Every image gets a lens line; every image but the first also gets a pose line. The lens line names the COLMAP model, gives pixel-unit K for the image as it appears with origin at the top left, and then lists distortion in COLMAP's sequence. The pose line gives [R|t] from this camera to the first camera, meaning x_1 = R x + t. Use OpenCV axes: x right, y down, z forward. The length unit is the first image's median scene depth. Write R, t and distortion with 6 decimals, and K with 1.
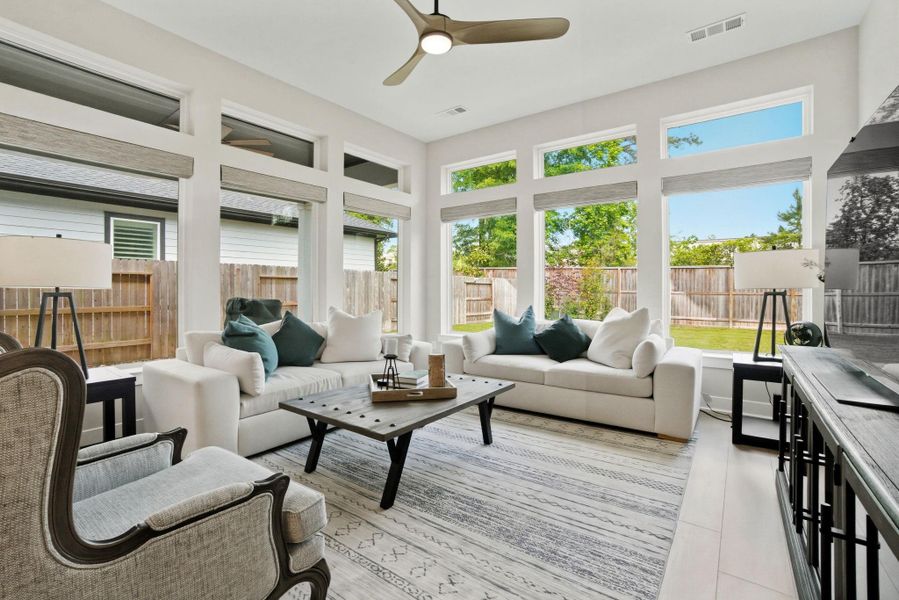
lens RADIAL K [[399.2, 0, 450.3], [0, 399.2, 295.6], [0, 0, 1]] dist [-0.018714, 0.000892]
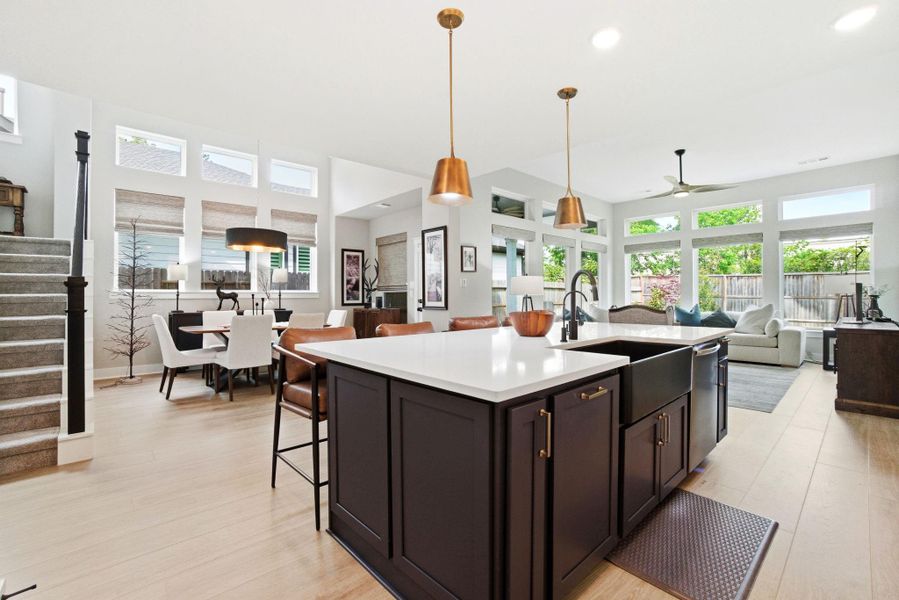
lens RADIAL K [[399.2, 0, 442.9], [0, 399.2, 299.0], [0, 0, 1]] dist [-0.018714, 0.000892]
pose [[0.981922, -0.005326, -0.189210, -0.595117], [0.003589, 0.999948, -0.009520, 0.017594], [0.189251, 0.008669, 0.981891, -0.984735]]
